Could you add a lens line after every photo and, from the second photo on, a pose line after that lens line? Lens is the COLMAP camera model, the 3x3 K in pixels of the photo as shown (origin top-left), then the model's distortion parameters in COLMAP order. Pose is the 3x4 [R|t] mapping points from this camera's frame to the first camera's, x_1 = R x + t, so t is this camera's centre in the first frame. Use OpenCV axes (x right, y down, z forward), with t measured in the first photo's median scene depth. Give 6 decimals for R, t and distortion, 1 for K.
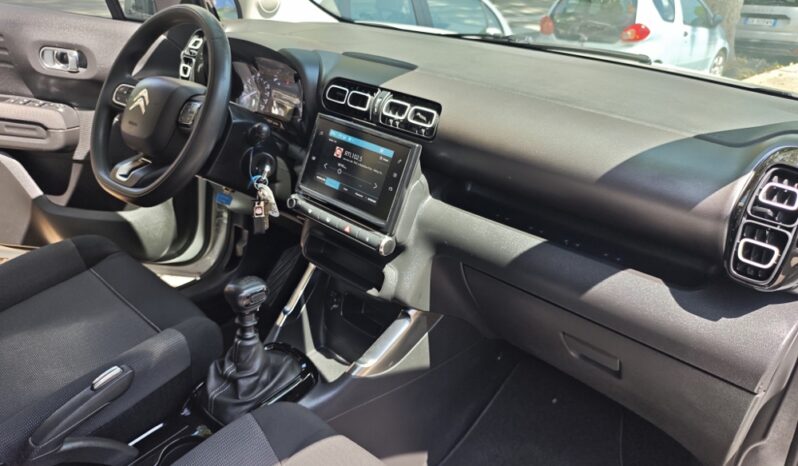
lens RADIAL K [[565.6, 0, 399.0], [0, 565.6, 233.0], [0, 0, 1]] dist [-0.025689, -0.000451]
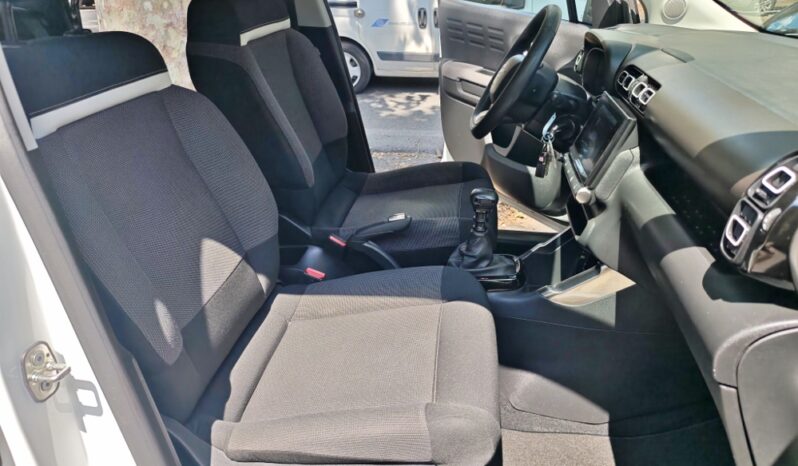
lens RADIAL K [[565.6, 0, 399.0], [0, 565.6, 233.0], [0, 0, 1]] dist [-0.025689, -0.000451]
pose [[0.558983, 0.302376, -0.772080, 0.663433], [-0.335125, 0.934085, 0.123194, 0.075277], [0.758439, 0.189879, 0.623471, -0.036549]]
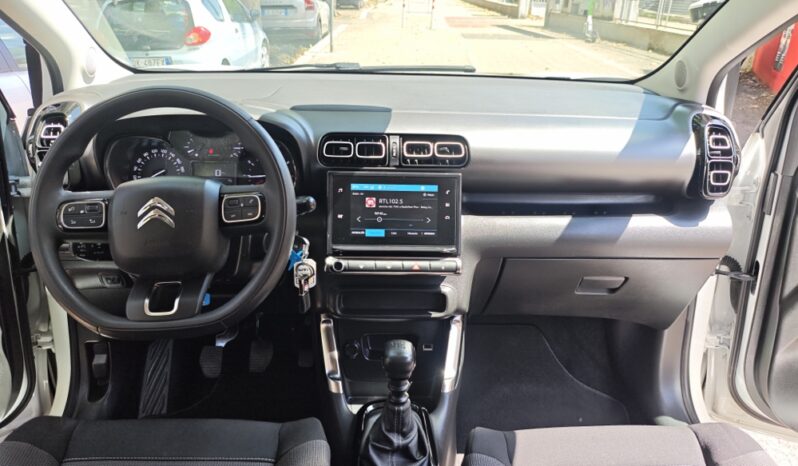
lens RADIAL K [[561.5, 0, 377.1], [0, 561.5, 227.7], [0, 0, 1]] dist [-0.031322, 0.066406]
pose [[0.733918, -0.313980, 0.602313, -0.735272], [0.319219, 0.942157, 0.102169, -0.201399], [-0.599553, 0.117286, 0.791695, 0.185377]]
